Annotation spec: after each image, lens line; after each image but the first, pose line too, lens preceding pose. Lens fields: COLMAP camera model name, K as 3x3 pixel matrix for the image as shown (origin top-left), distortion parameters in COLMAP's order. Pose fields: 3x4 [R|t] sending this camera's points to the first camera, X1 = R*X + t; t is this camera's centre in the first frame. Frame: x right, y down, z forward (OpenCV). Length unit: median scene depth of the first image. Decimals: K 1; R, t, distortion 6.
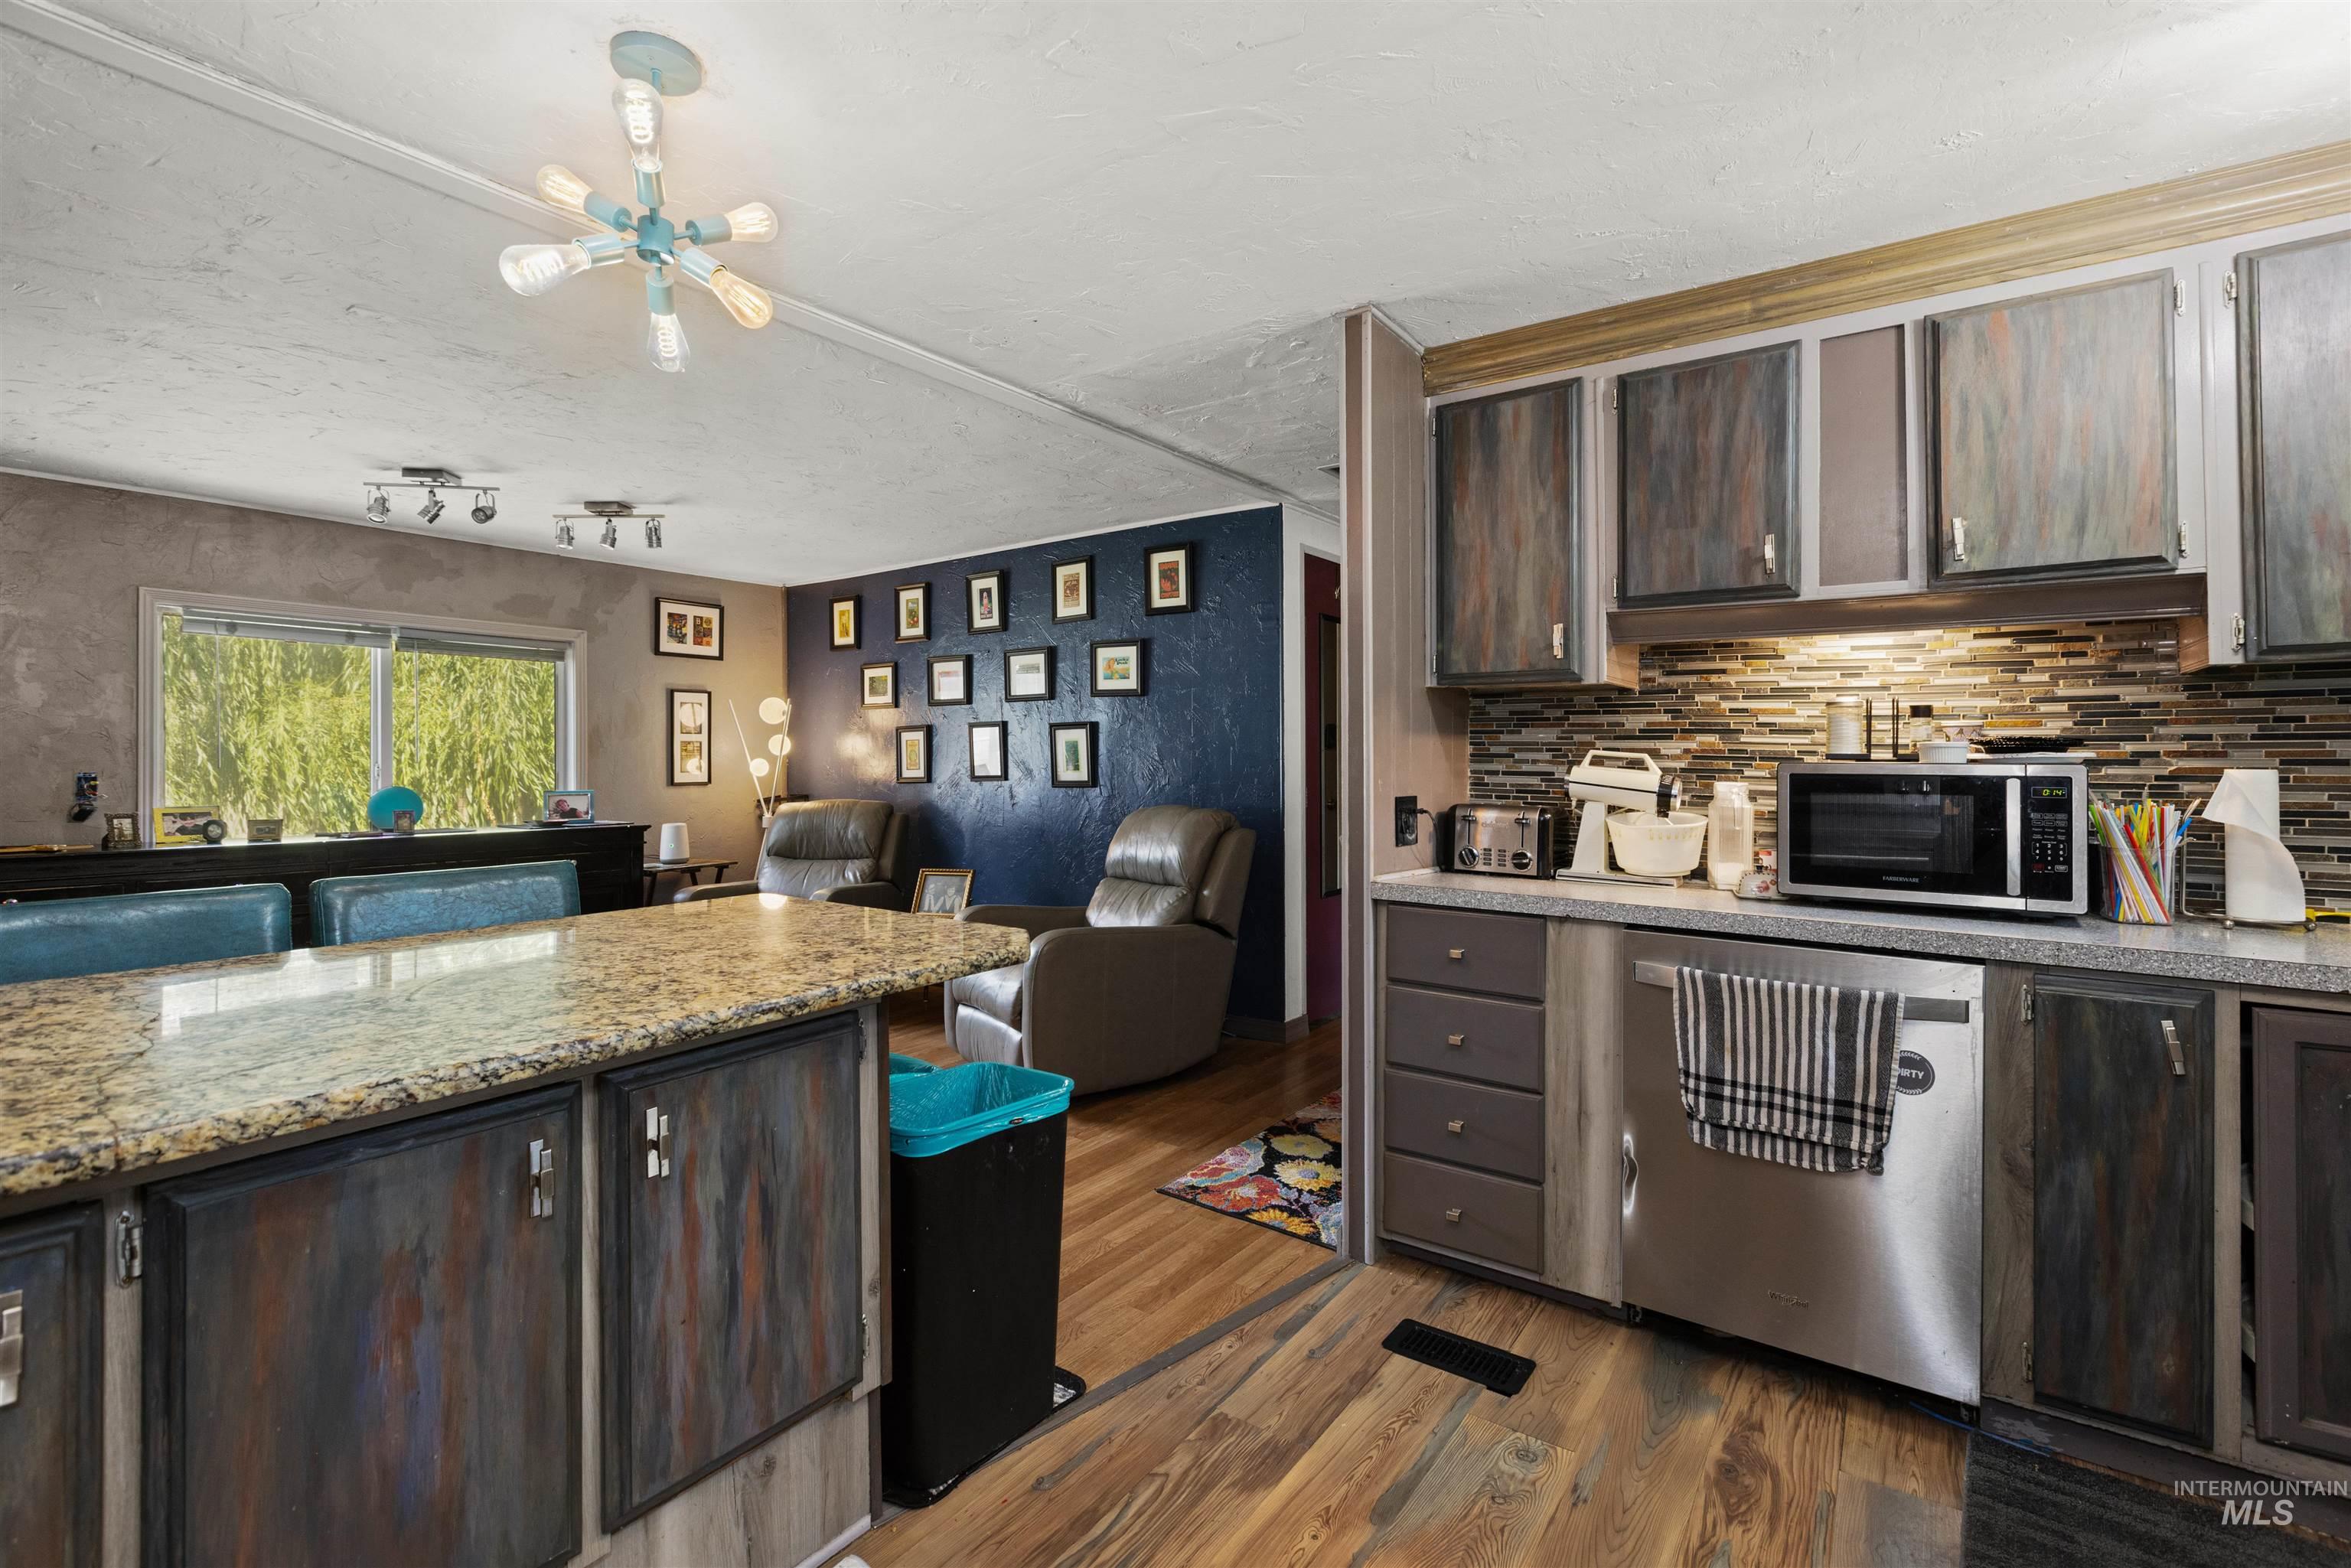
lens RADIAL K [[1087.2, 0, 1180.3], [0, 1087.2, 746.7], [0, 0, 1]] dist [-0.000663, 0.000208]
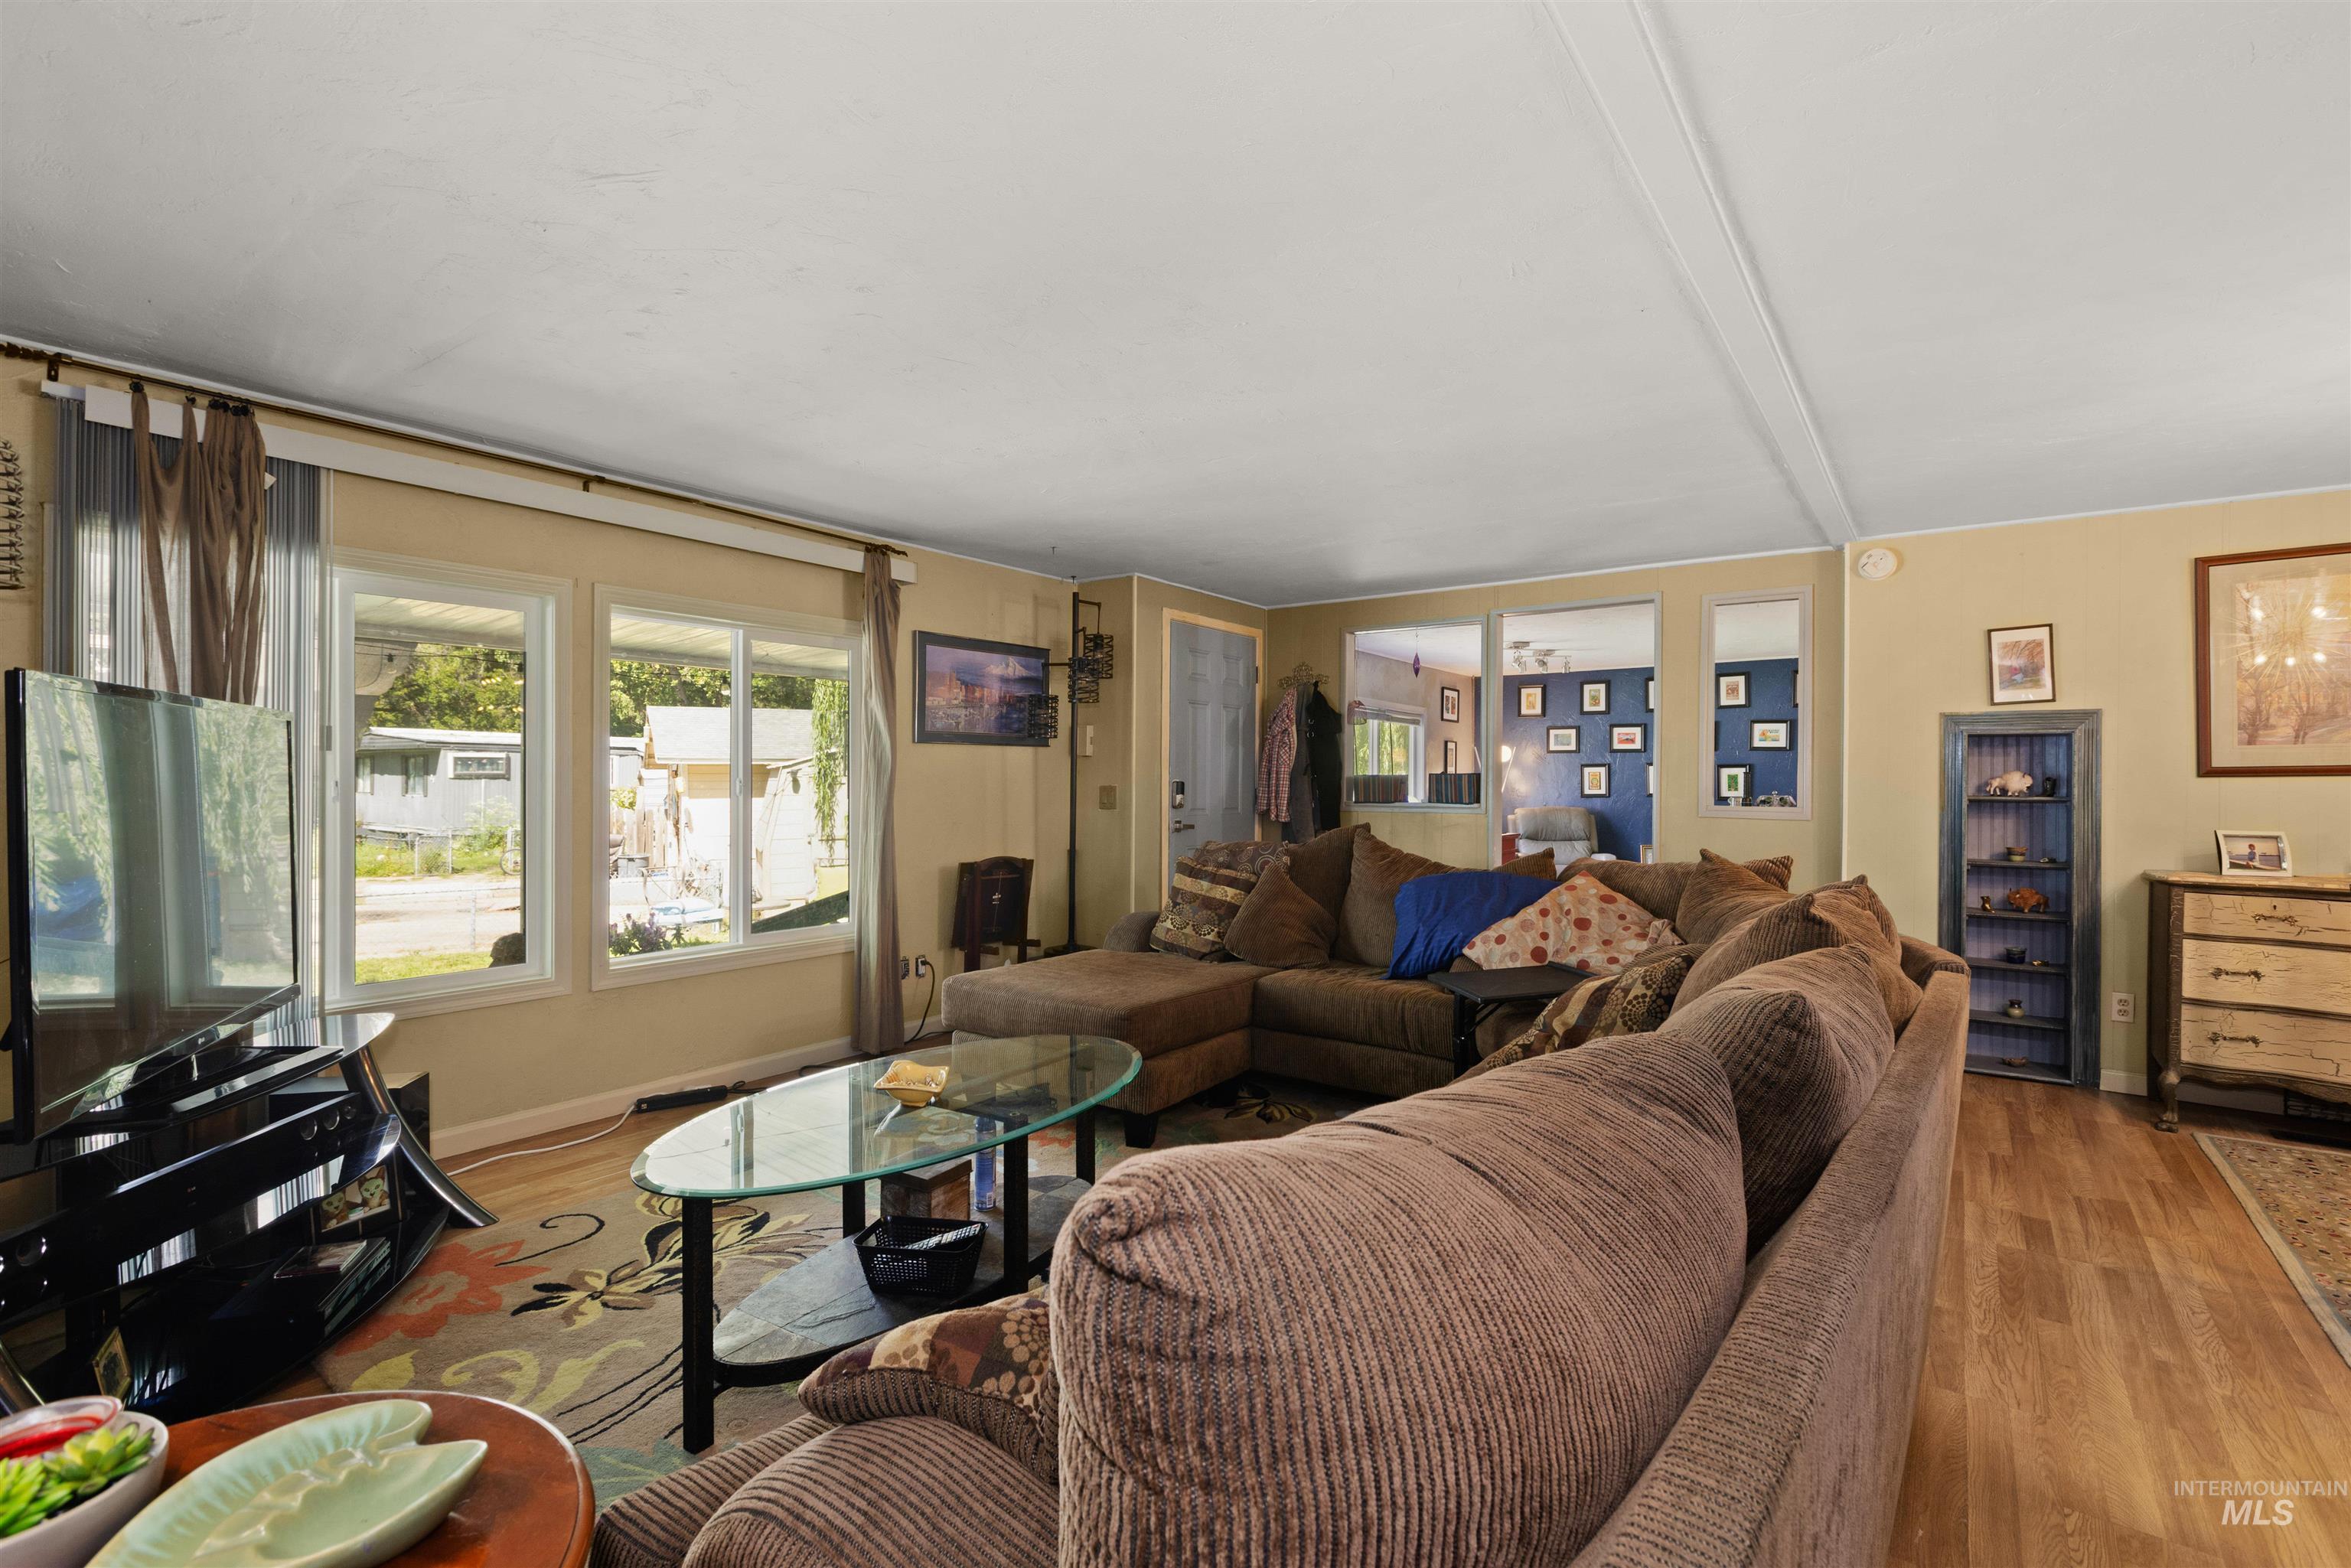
lens RADIAL K [[1112.1, 0, 1189.4], [0, 1112.1, 795.0], [0, 0, 1]] dist [-0.000431, -0.000182]
pose [[0.999759, 0.009742, 0.019681, -1.108130], [-0.010177, 0.999704, 0.022098, -0.003183], [-0.019460, -0.022293, 0.999562, -0.885920]]
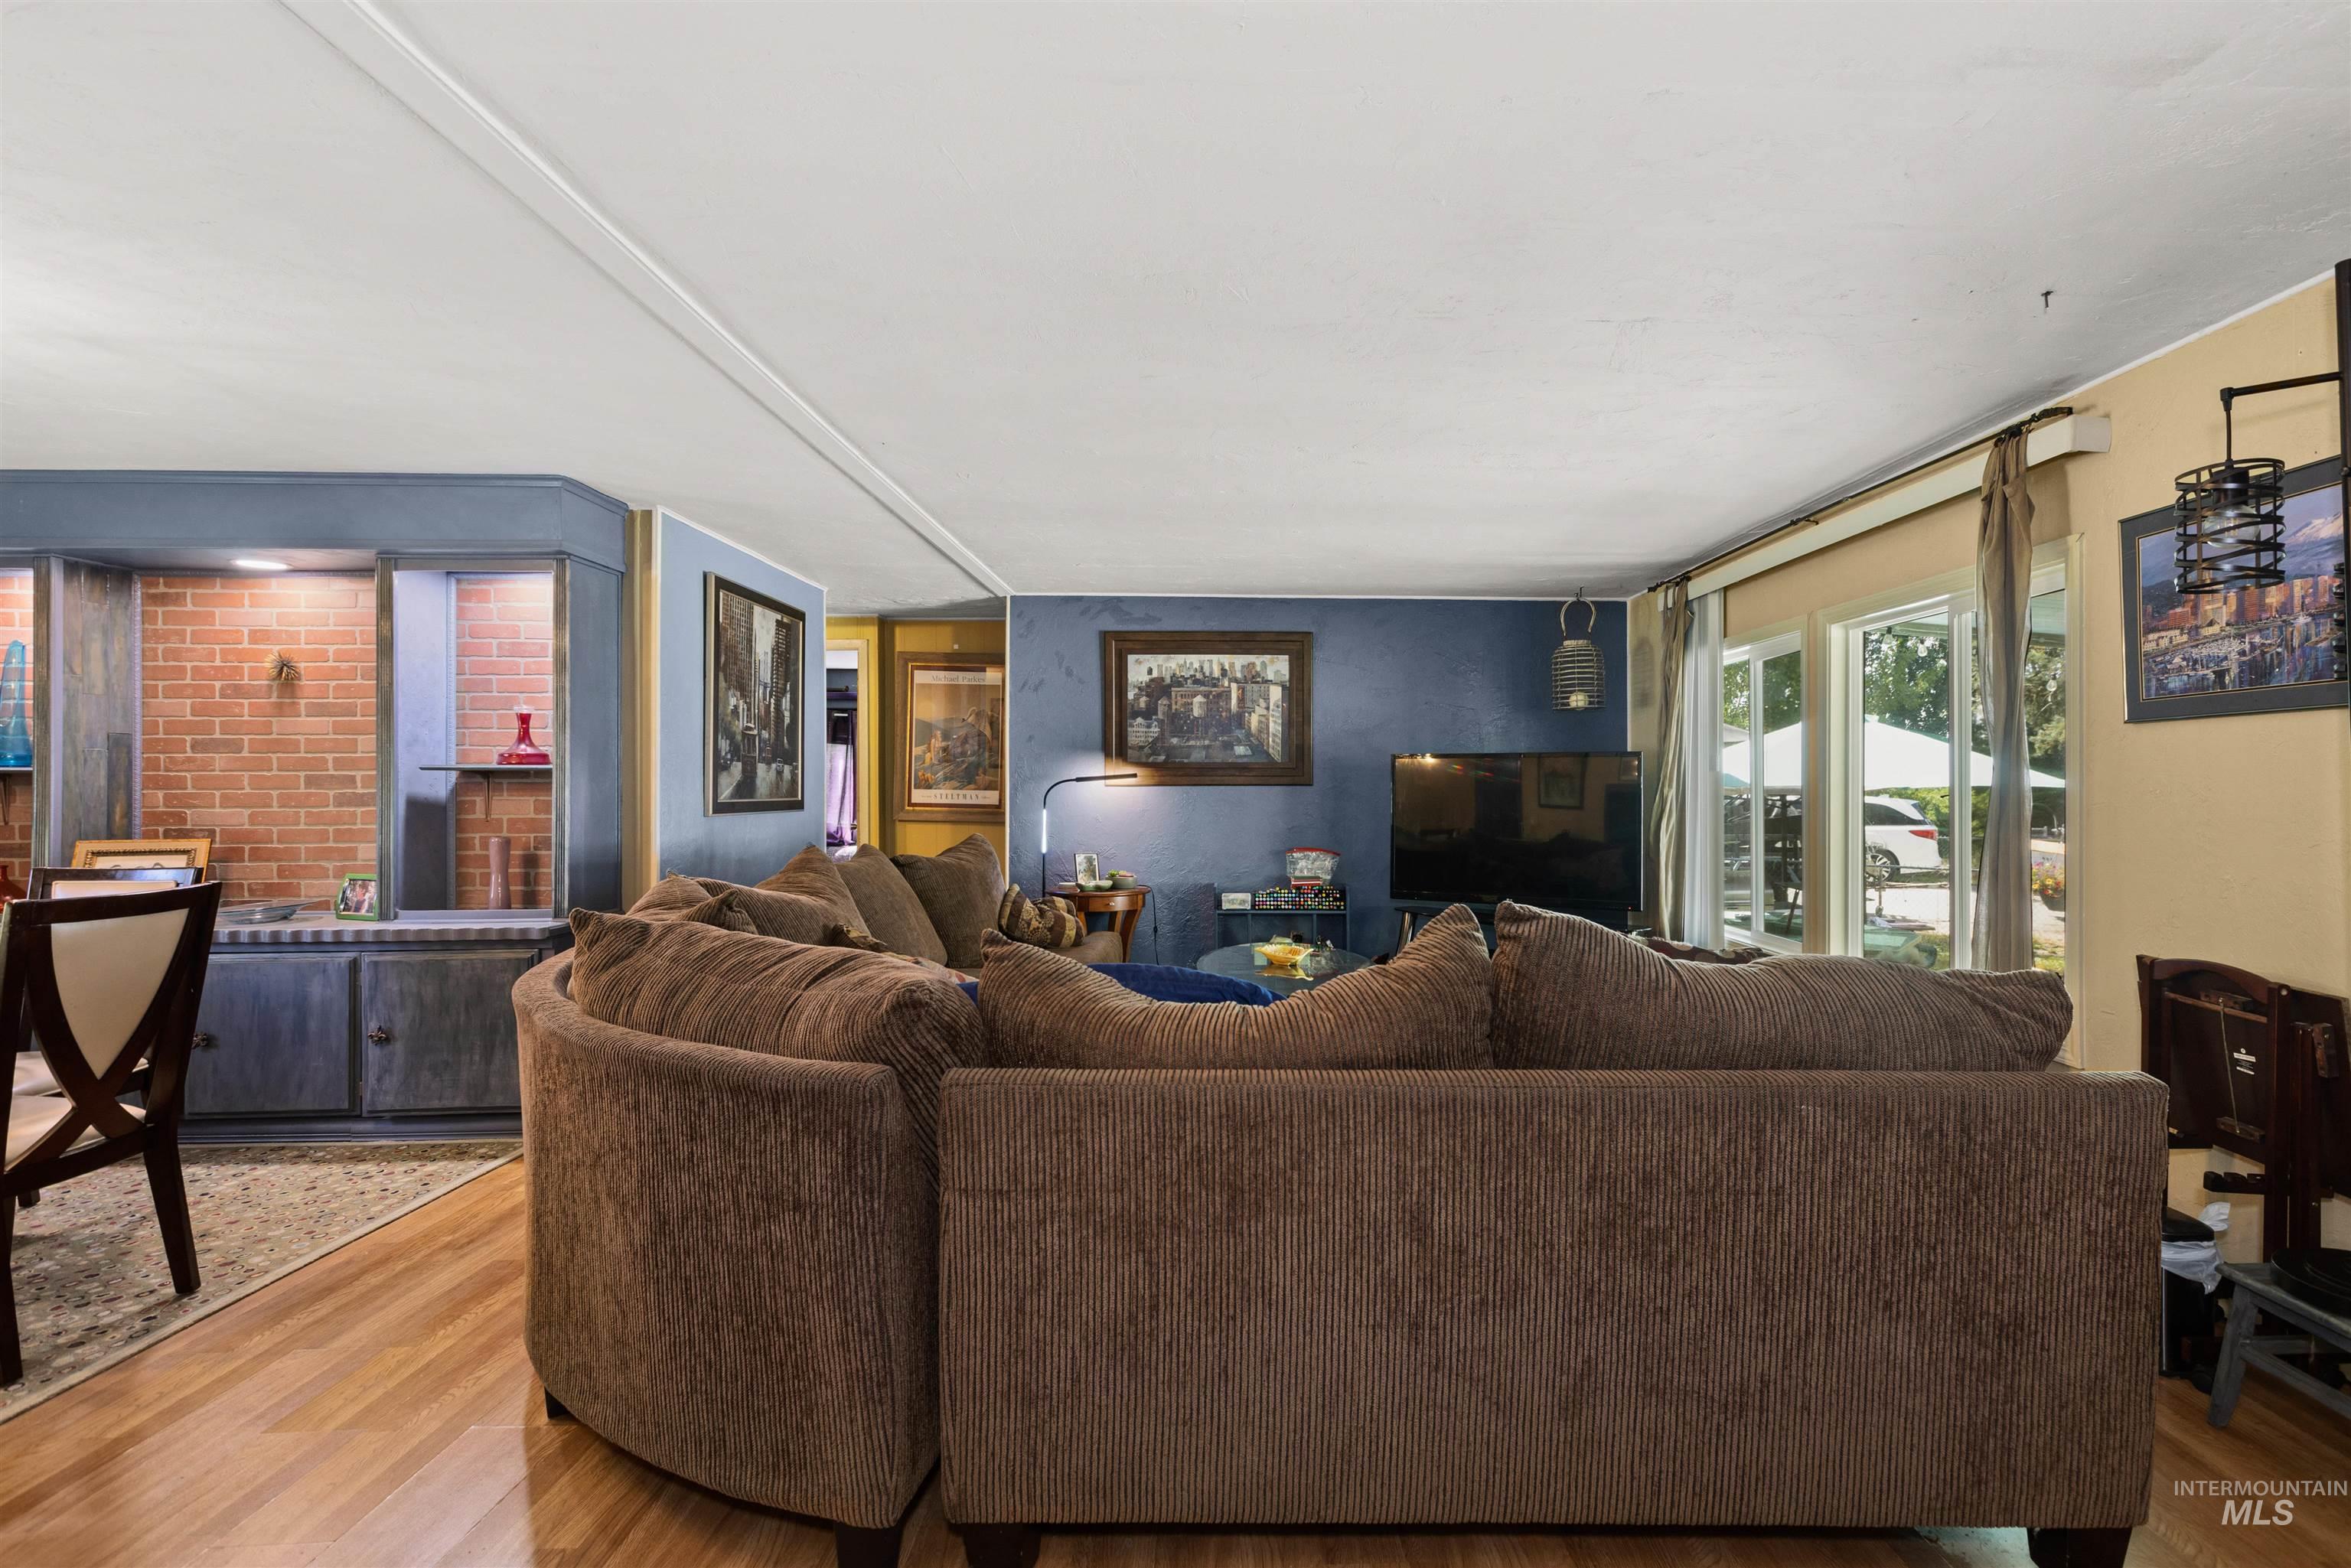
lens RADIAL K [[1085.9, 0, 1285.2], [0, 1085.9, 762.3], [0, 0, 1]] dist [0.001546, -0.000792]
pose [[-0.781573, -0.007906, -0.623763, -0.653132], [0.008157, 0.999705, -0.022890, 0.003053], [0.623760, -0.022978, -0.781278, 0.341493]]
